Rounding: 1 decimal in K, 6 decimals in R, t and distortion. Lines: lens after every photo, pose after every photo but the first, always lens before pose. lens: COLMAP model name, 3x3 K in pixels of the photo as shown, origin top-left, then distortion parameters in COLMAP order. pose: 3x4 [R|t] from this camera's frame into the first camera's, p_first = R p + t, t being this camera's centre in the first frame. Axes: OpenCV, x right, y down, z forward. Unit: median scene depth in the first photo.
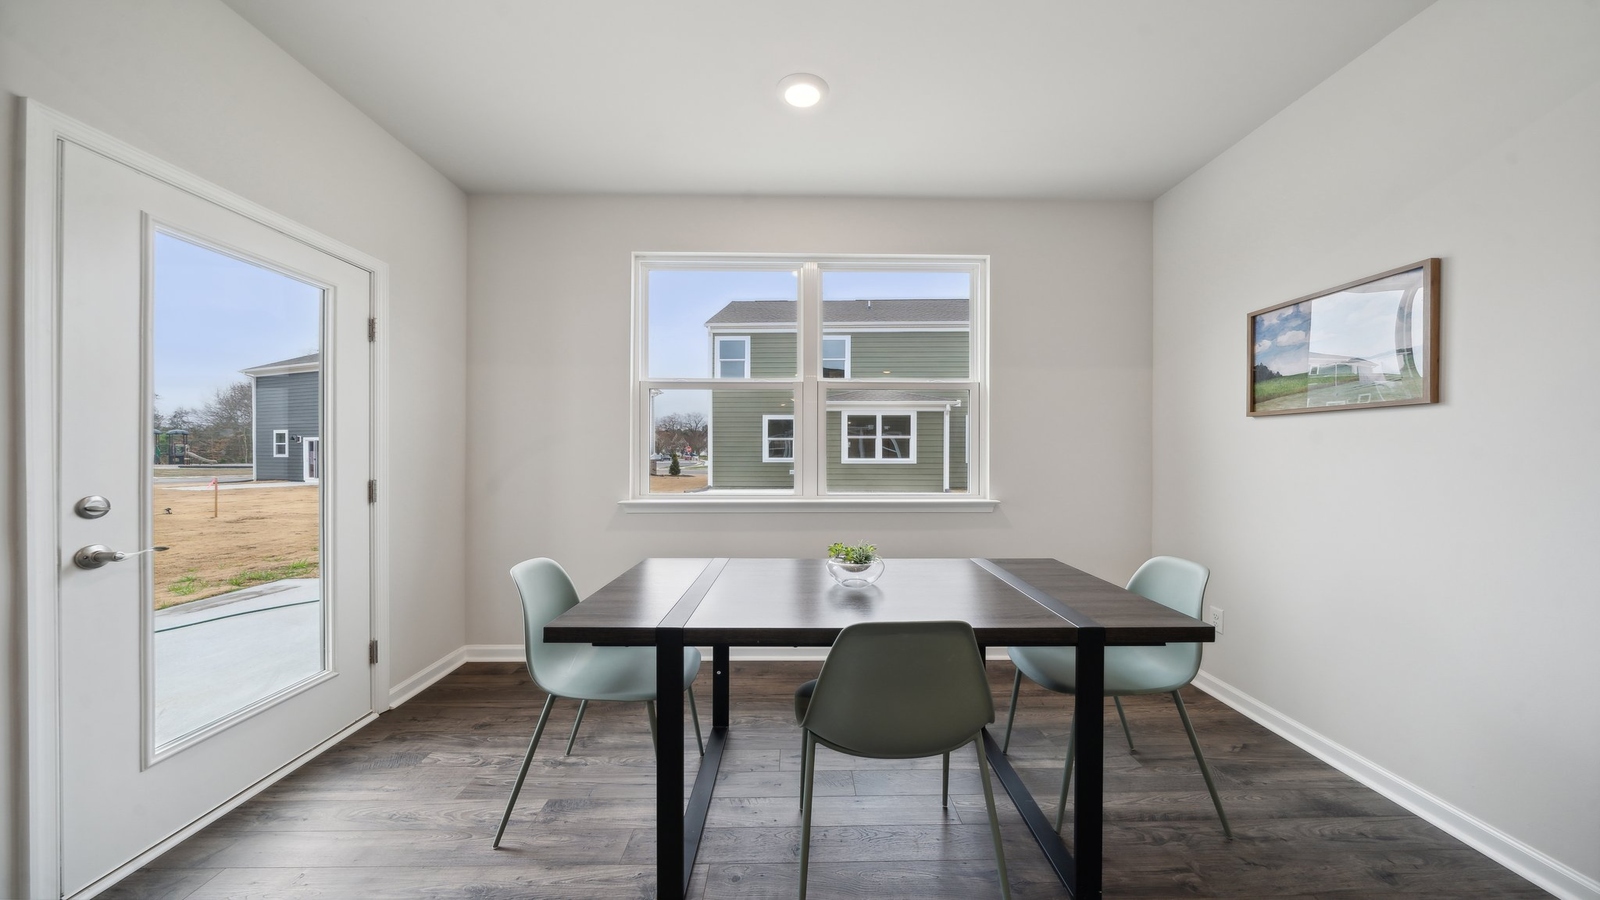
lens RADIAL K [[605.2, 0, 800.4], [0, 605.2, 451.3], [0, 0, 1]] dist [0.009029, 0.000213]
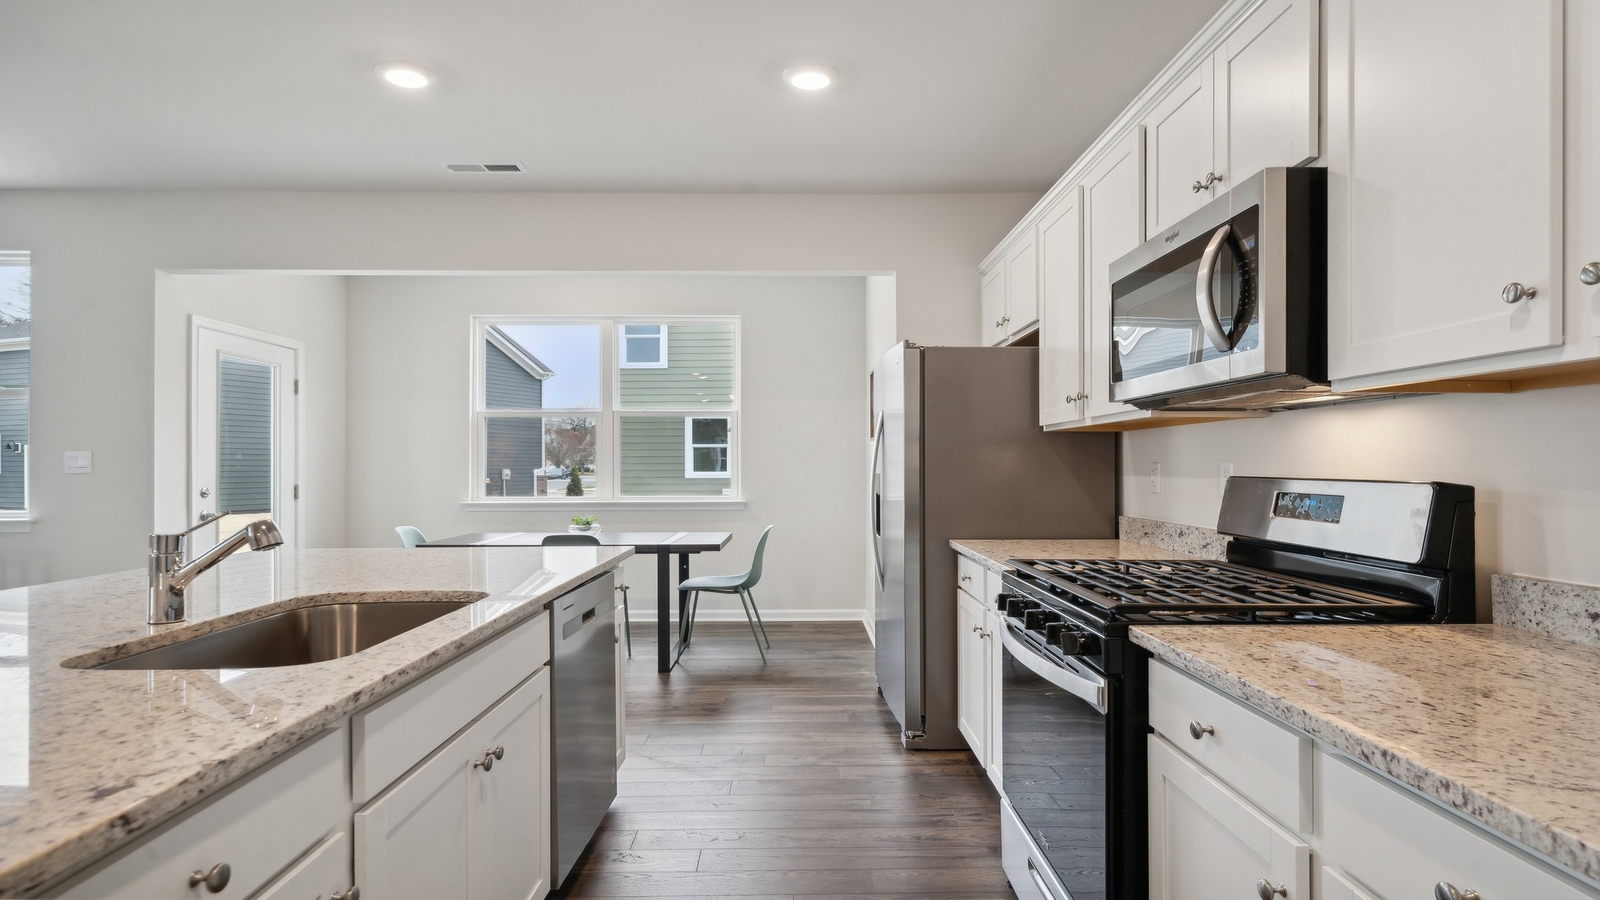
lens RADIAL K [[930.3, 0, 775.2], [0, 930.3, 477.3], [0, 0, 1]] dist [-0.001443, -0.000611]
pose [[0.999968, -0.003950, 0.006897, 0.322739], [0.003837, 0.999860, 0.016277, -0.002885], [-0.006960, -0.016250, 0.999844, -0.897541]]
